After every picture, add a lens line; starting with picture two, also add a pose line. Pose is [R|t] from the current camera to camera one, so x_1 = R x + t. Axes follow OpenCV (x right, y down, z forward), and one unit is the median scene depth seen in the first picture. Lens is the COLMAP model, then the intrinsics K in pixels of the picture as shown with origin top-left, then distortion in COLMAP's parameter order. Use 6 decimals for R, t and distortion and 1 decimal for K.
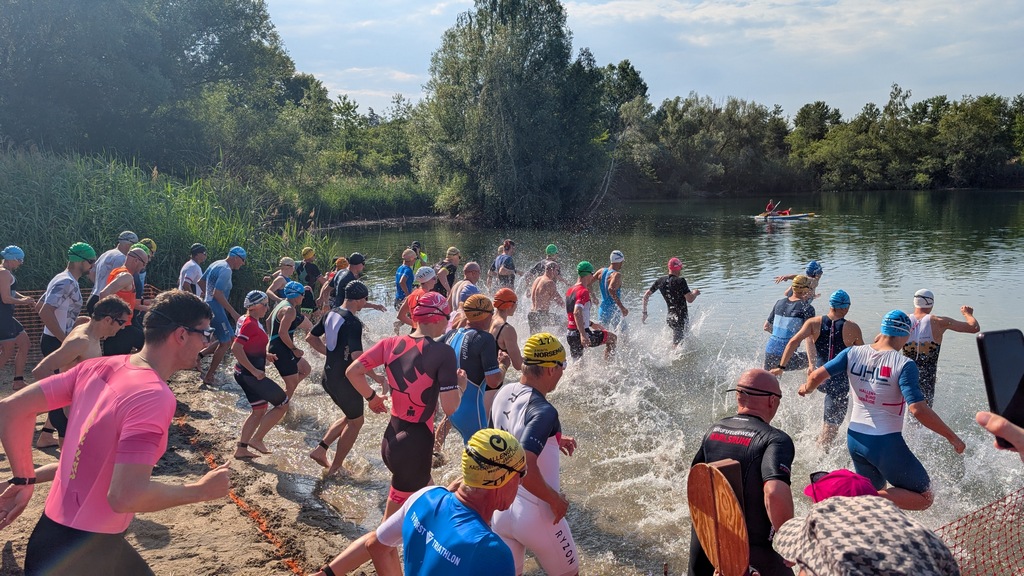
lens RADIAL K [[746.1, 0, 506.6], [0, 746.1, 280.0], [0, 0, 1]] dist [0.009405, 0.000636]
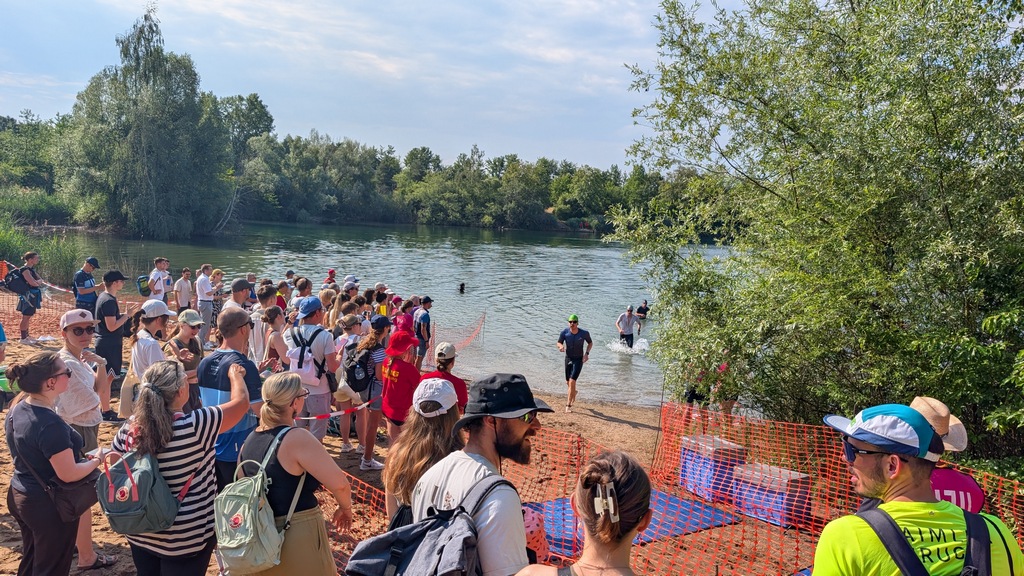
lens RADIAL K [[819.3, 0, 512.0], [0, 819.3, 288.0], [0, 0, 1]] dist [0.042855, -0.004808]
pose [[0.896998, 0.029137, 0.441073, -0.030279], [-0.019823, 0.999473, -0.025712, 0.018322], [-0.441590, 0.014321, 0.897103, -0.281167]]
